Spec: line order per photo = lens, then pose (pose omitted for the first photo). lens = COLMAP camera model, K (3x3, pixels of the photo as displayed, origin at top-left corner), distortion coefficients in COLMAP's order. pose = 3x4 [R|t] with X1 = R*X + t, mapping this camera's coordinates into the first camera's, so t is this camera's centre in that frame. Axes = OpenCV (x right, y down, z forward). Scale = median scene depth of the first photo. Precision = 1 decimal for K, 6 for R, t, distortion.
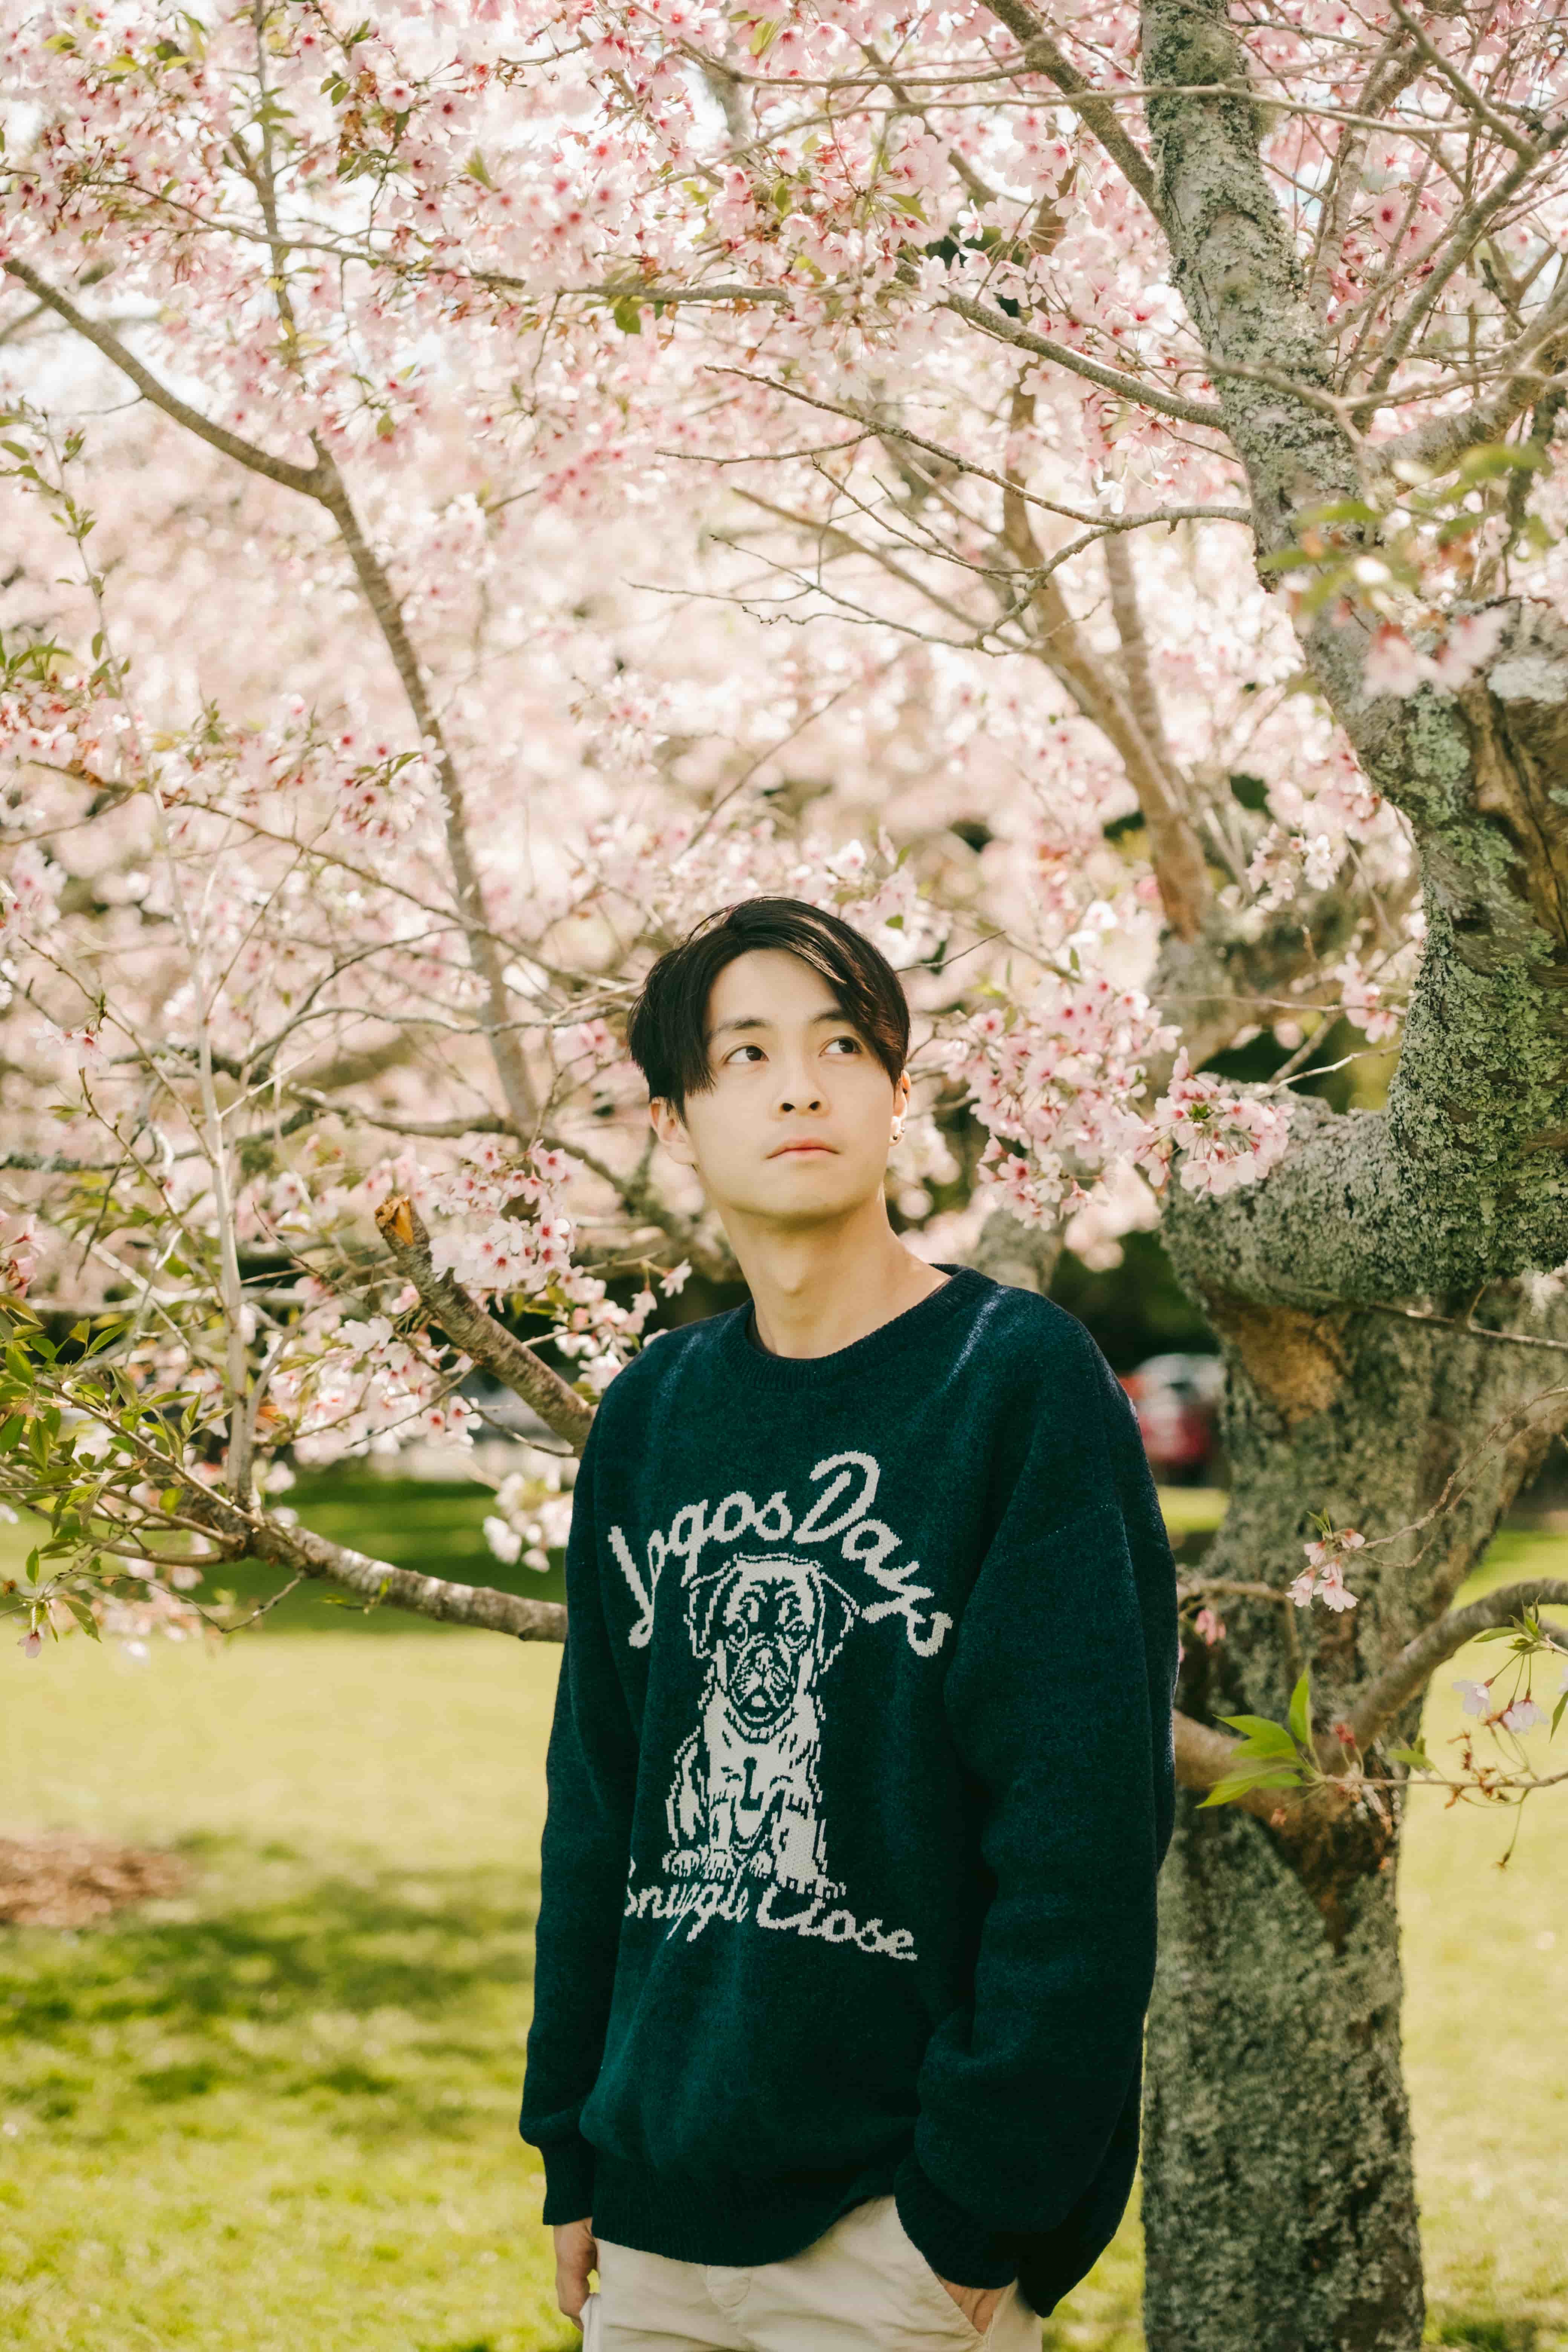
lens RADIAL K [[3441.5, 0, 784.0], [0, 3441.5, 1176.0], [0, 0, 1]] dist [0.034956, -0.097970]
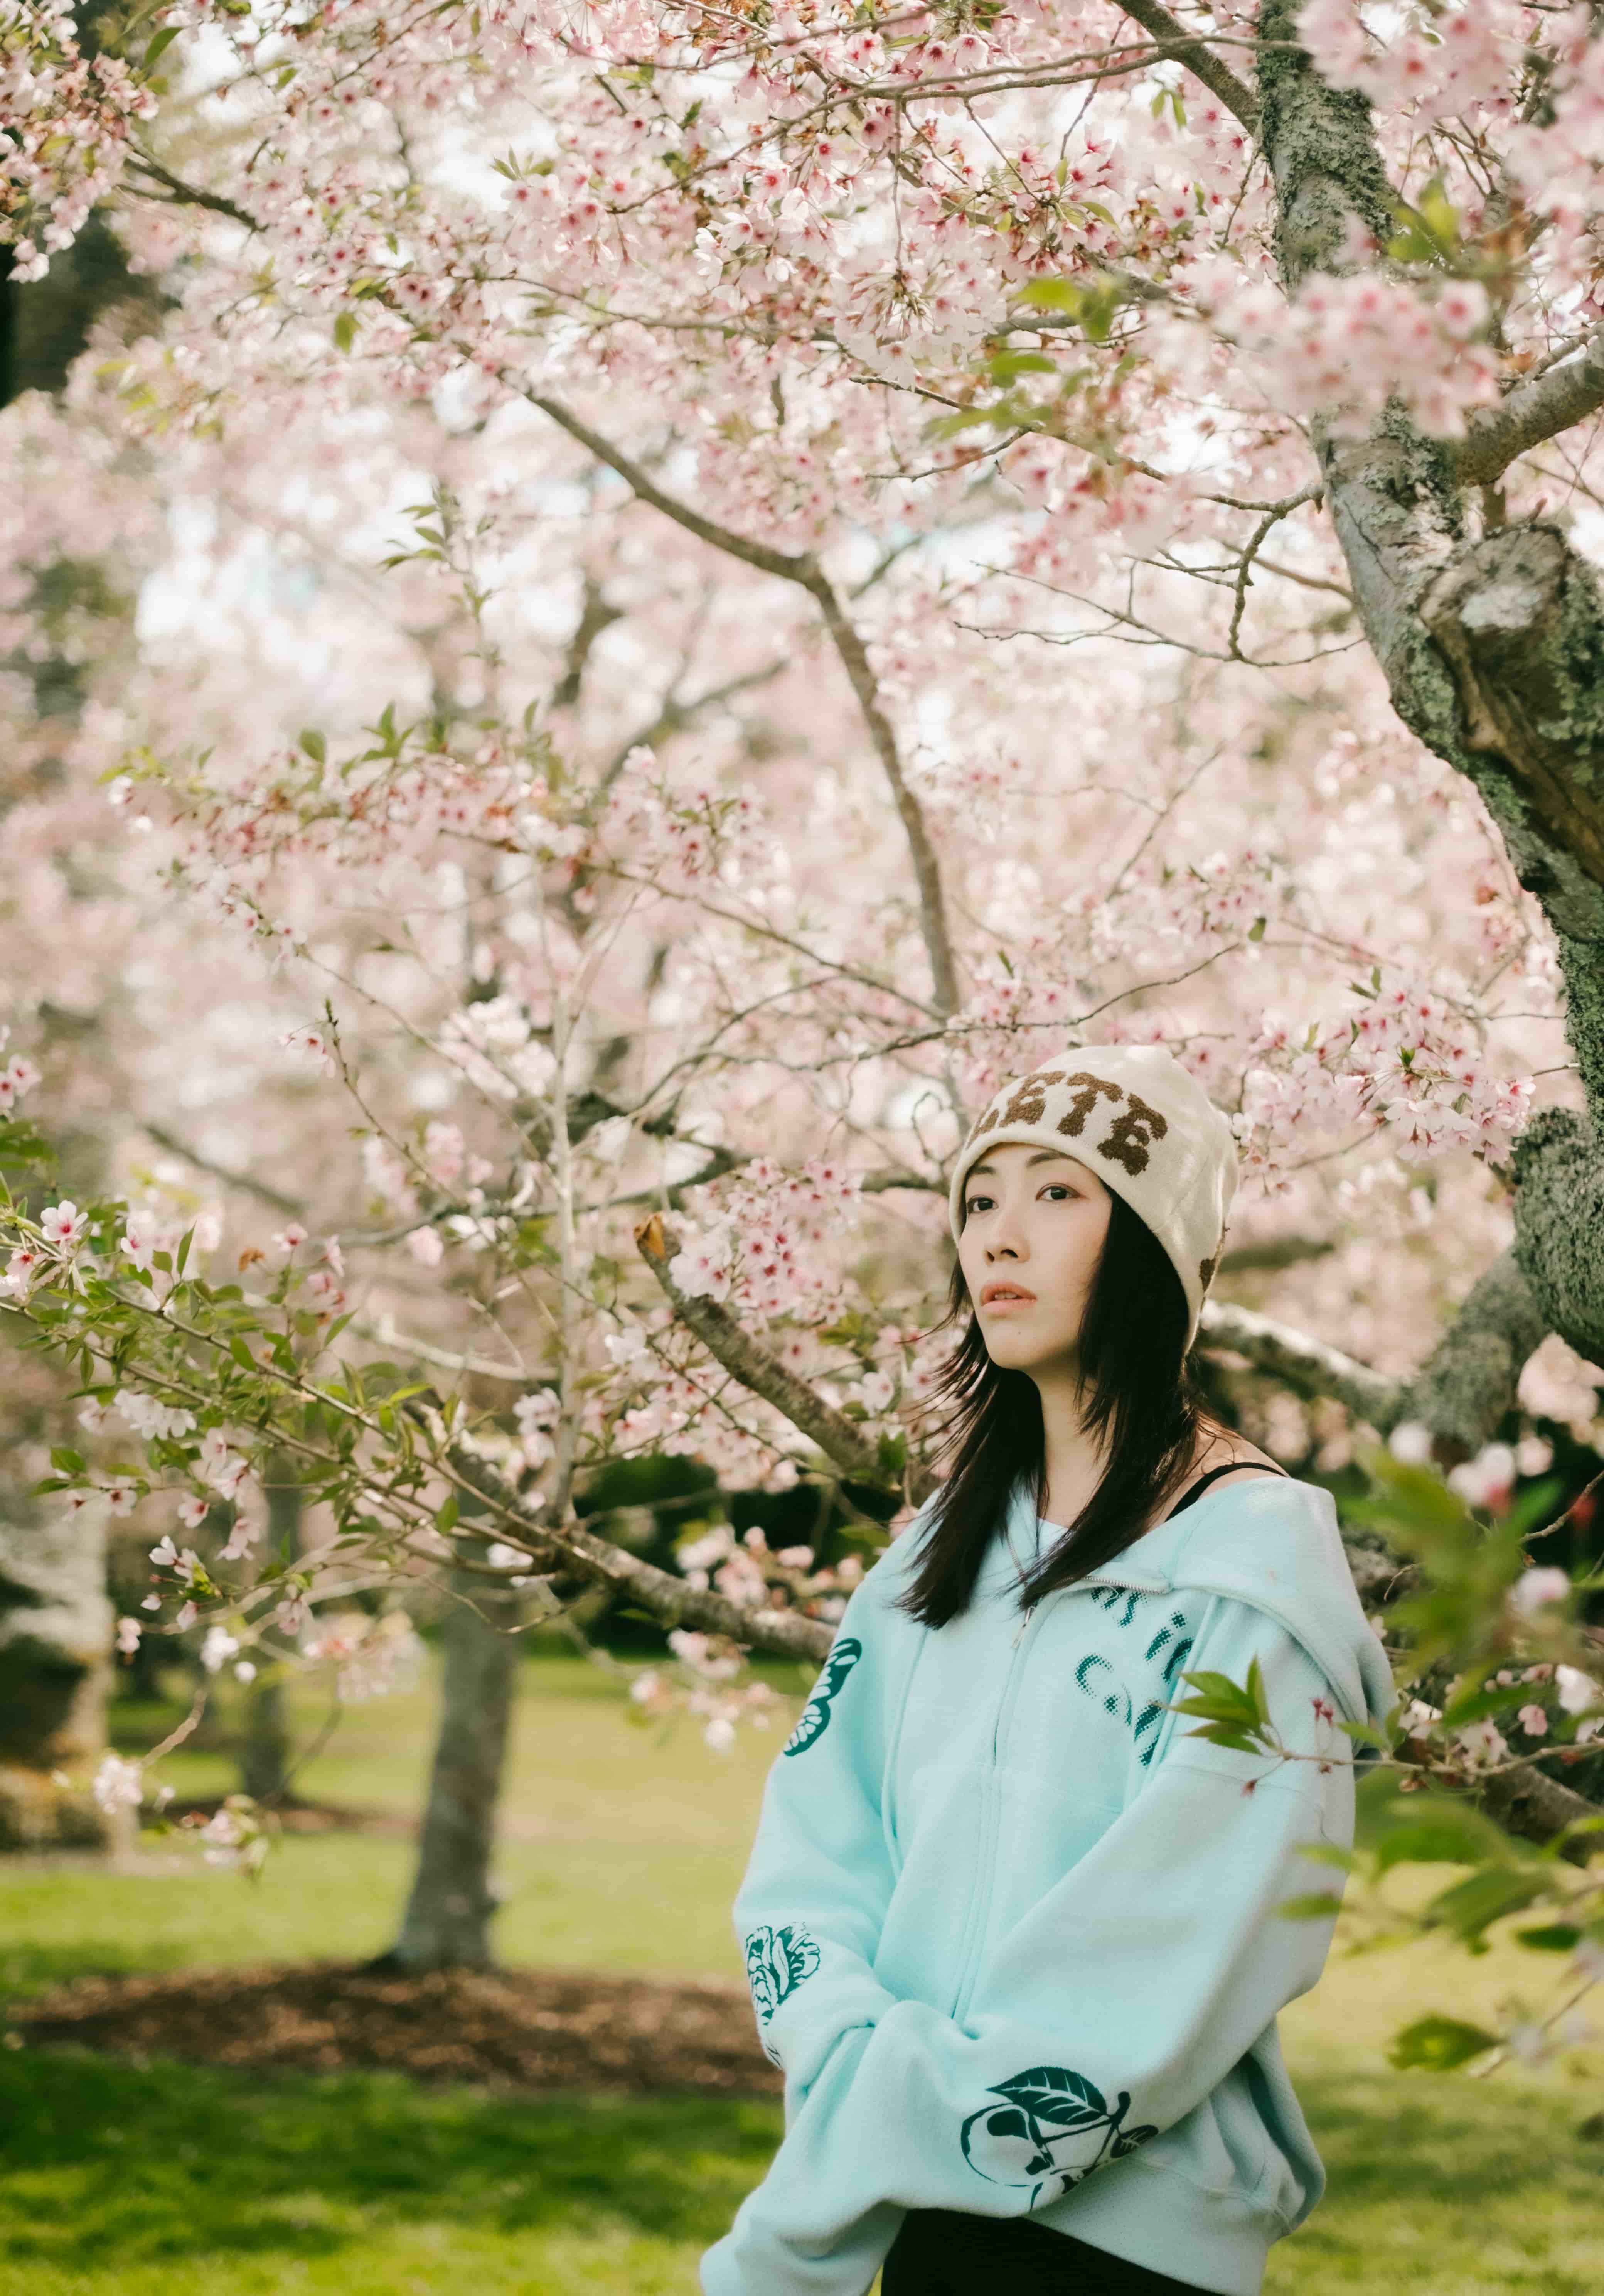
lens RADIAL K [[3504.4, 0, 792.0], [0, 3504.4, 1203.0], [0, 0, 1]] dist [0.006822, -0.002802]
pose [[0.942437, -0.002616, -0.334374, 0.304201], [-0.016109, 0.998453, -0.053213, 0.064019], [0.333996, 0.055537, 0.940937, 0.028881]]
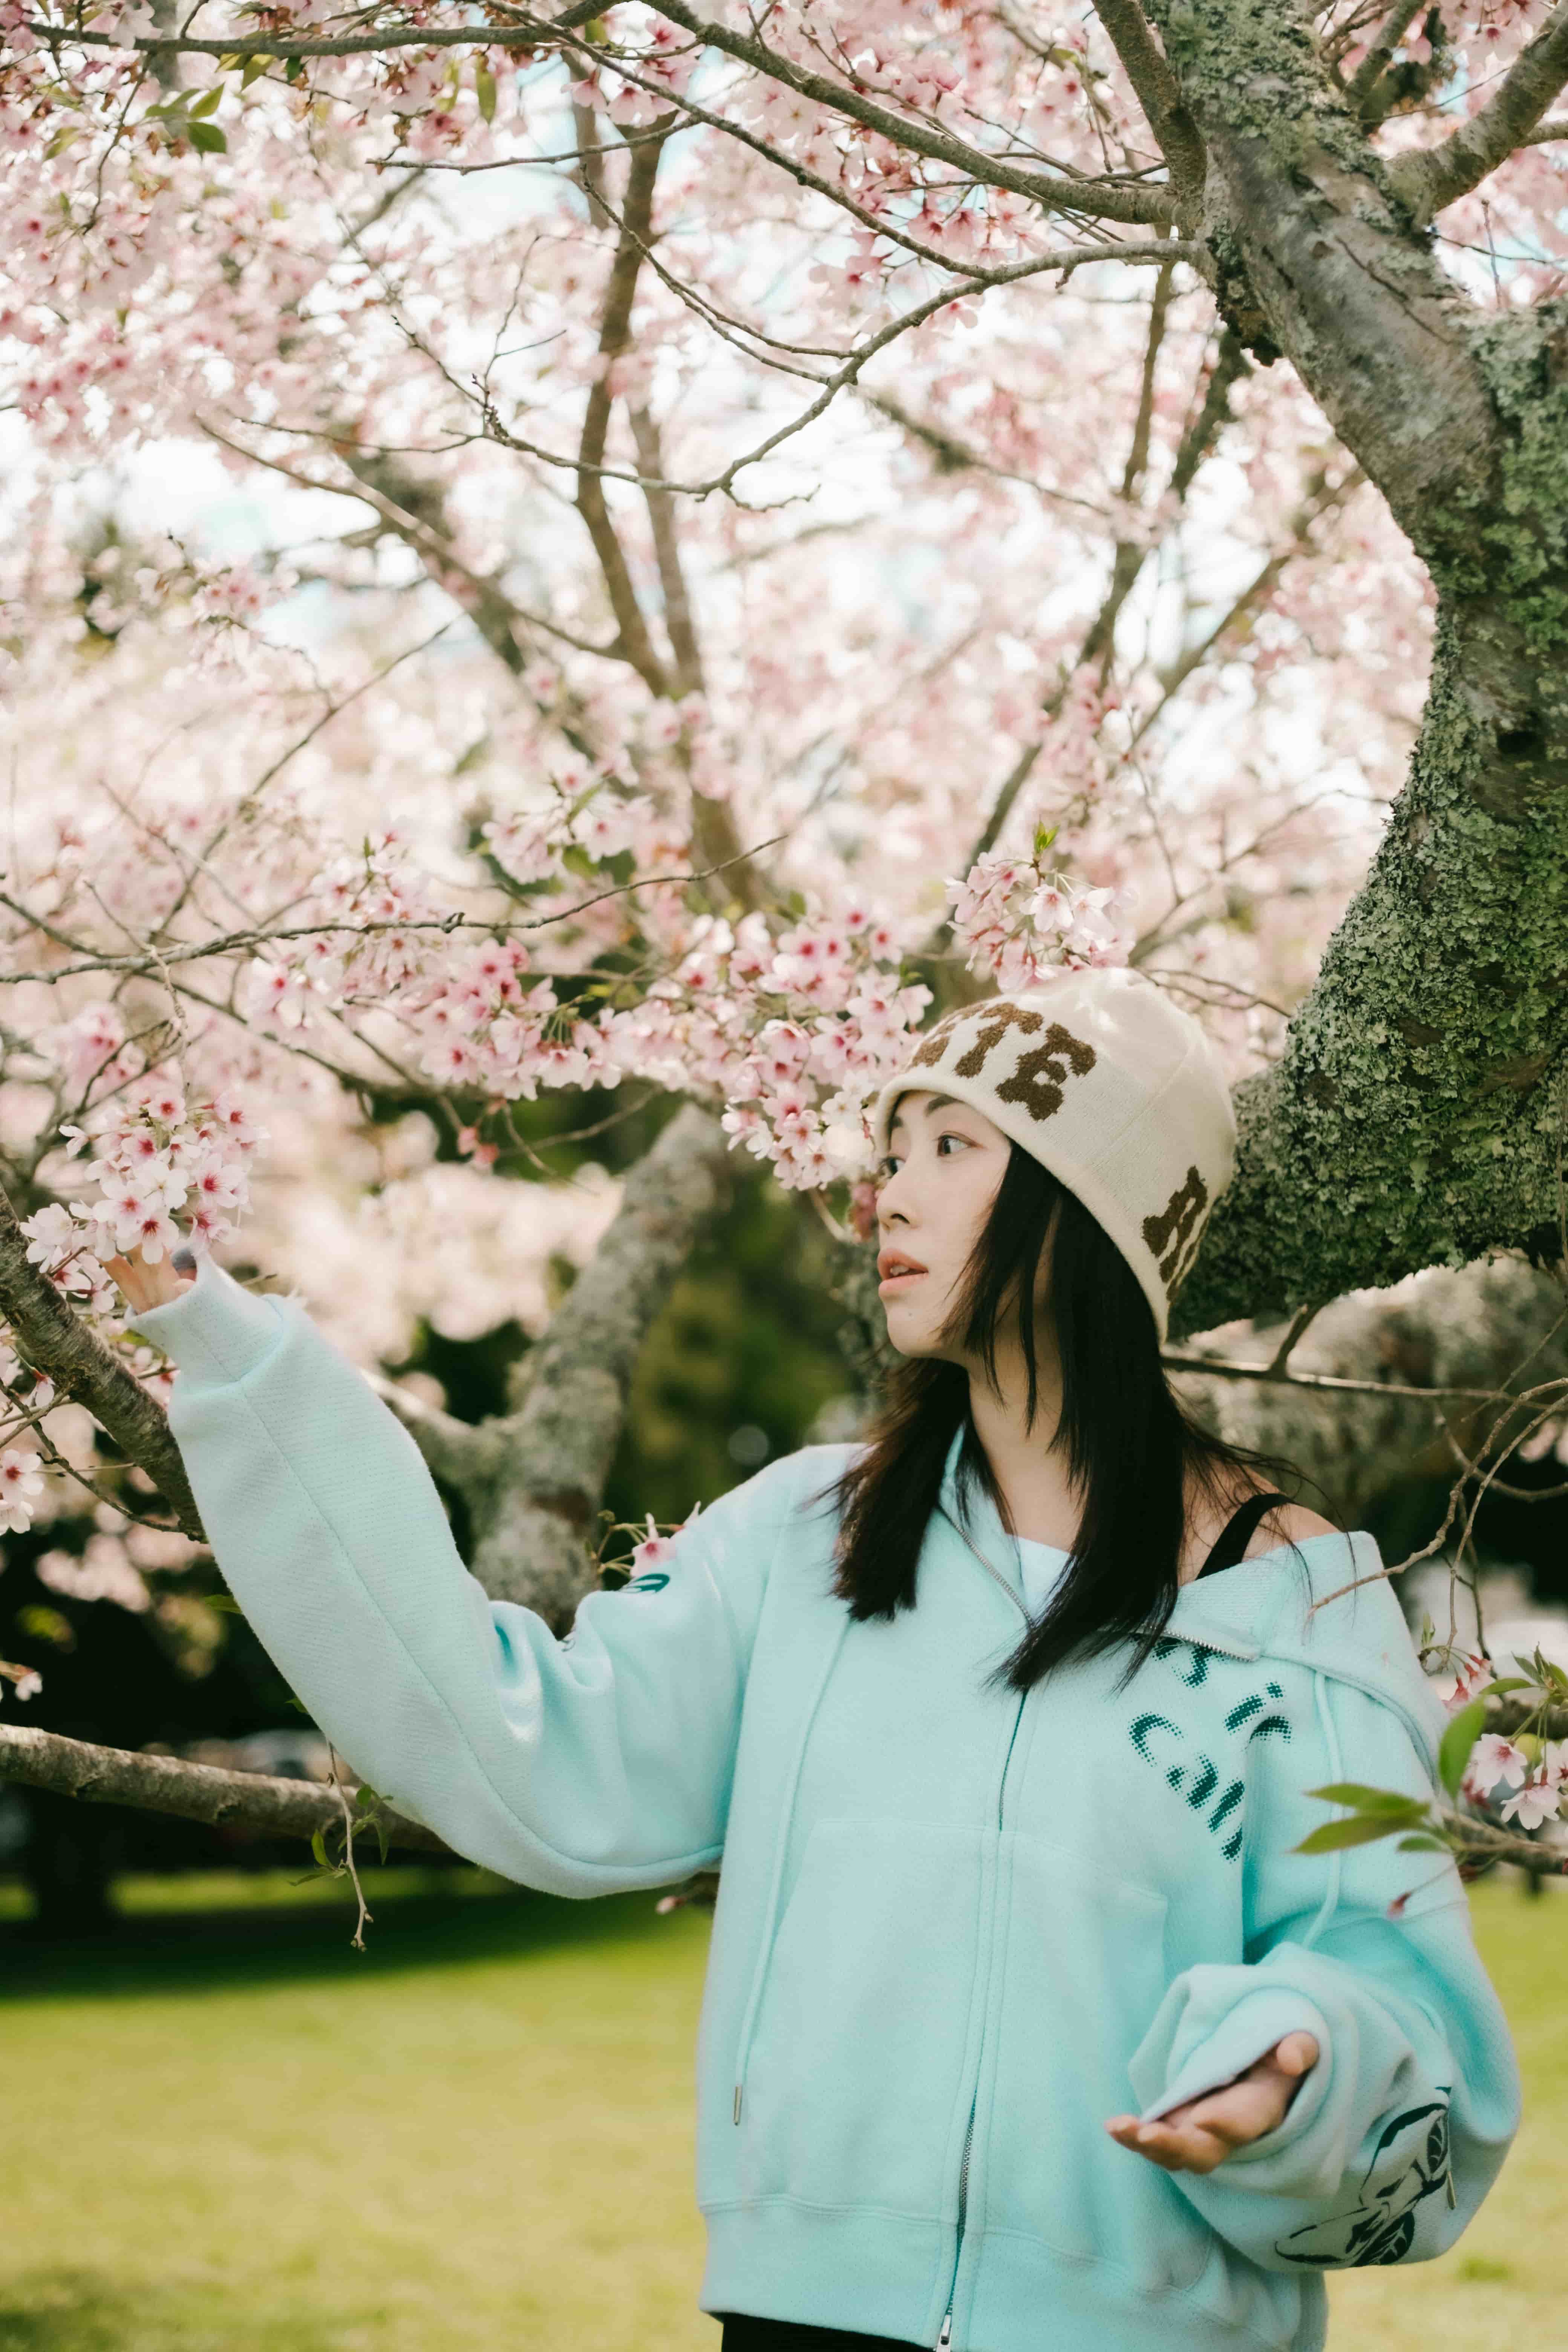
lens RADIAL K [[3456.1, 0, 750.1], [0, 3456.1, 1137.2], [0, 0, 1]] dist [-0.000955, -0.013306]
pose [[0.968061, 0.025467, 0.249416, -0.147533], [0.004514, 0.992896, -0.118904, 0.098765], [-0.250672, 0.116232, 0.961069, 0.287059]]
